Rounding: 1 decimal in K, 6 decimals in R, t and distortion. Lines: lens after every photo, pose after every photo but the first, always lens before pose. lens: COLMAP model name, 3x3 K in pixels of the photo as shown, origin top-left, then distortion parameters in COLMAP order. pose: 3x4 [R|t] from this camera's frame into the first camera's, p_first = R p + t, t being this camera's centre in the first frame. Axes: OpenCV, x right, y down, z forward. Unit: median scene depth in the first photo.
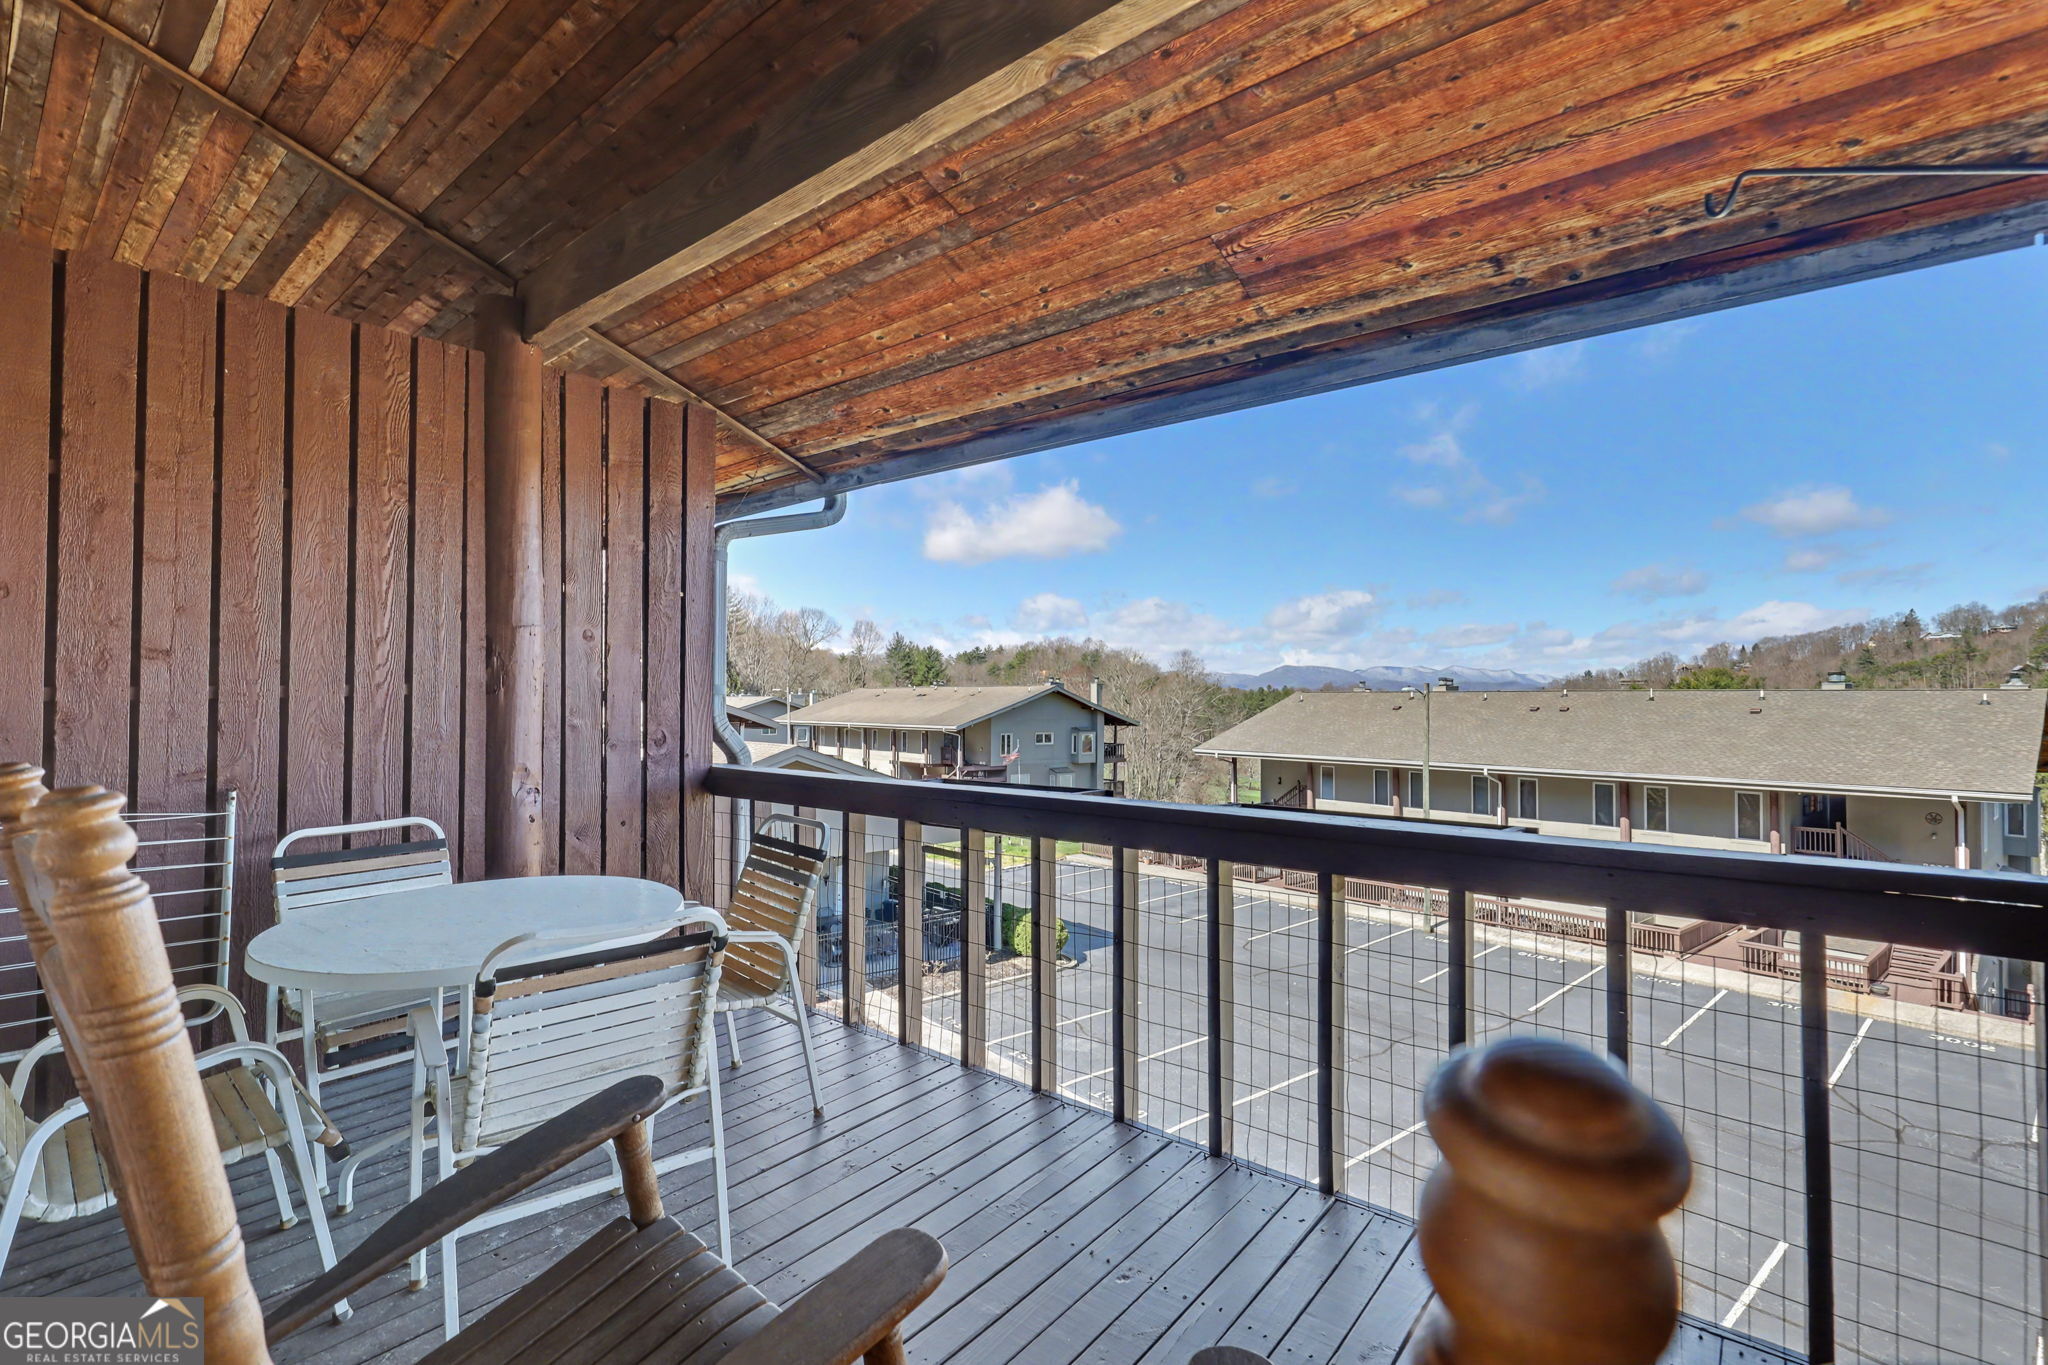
lens RADIAL K [[940.6, 0, 1021.5], [0, 940.6, 672.4], [0, 0, 1]] dist [-0.000787, 0.000746]
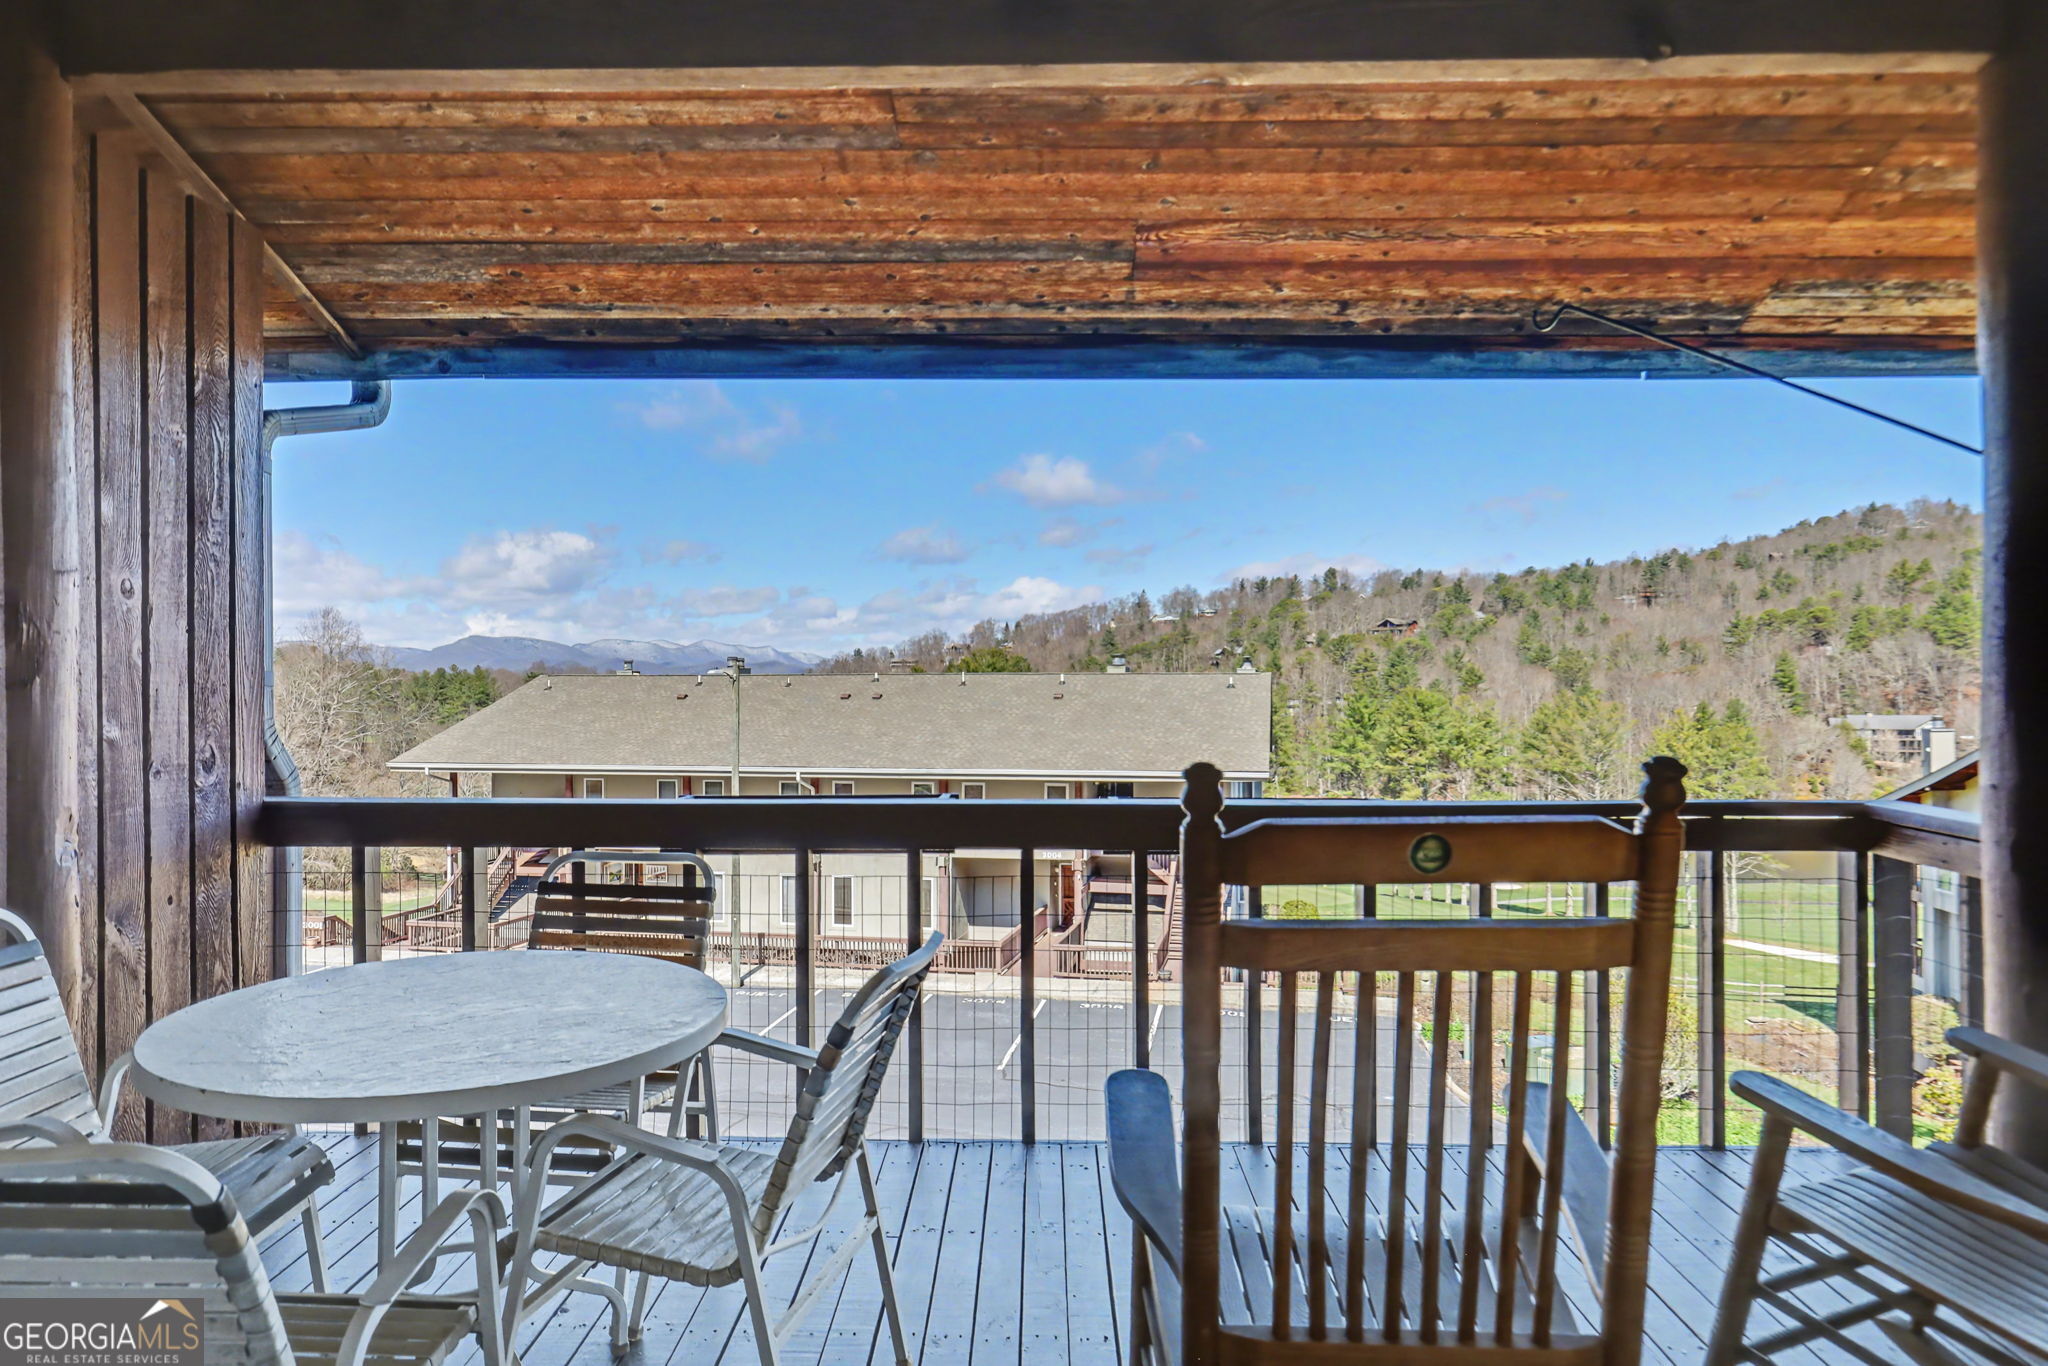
lens RADIAL K [[1346.2, 0, 1024.0], [0, 1346.2, 683.0], [0, 0, 1]] dist [0.013085, 0.000983]
pose [[0.772702, -0.004568, 0.634752, -0.535444], [-0.012378, 0.999676, 0.022264, -0.005693], [-0.634648, -0.025060, 0.772395, -0.019581]]
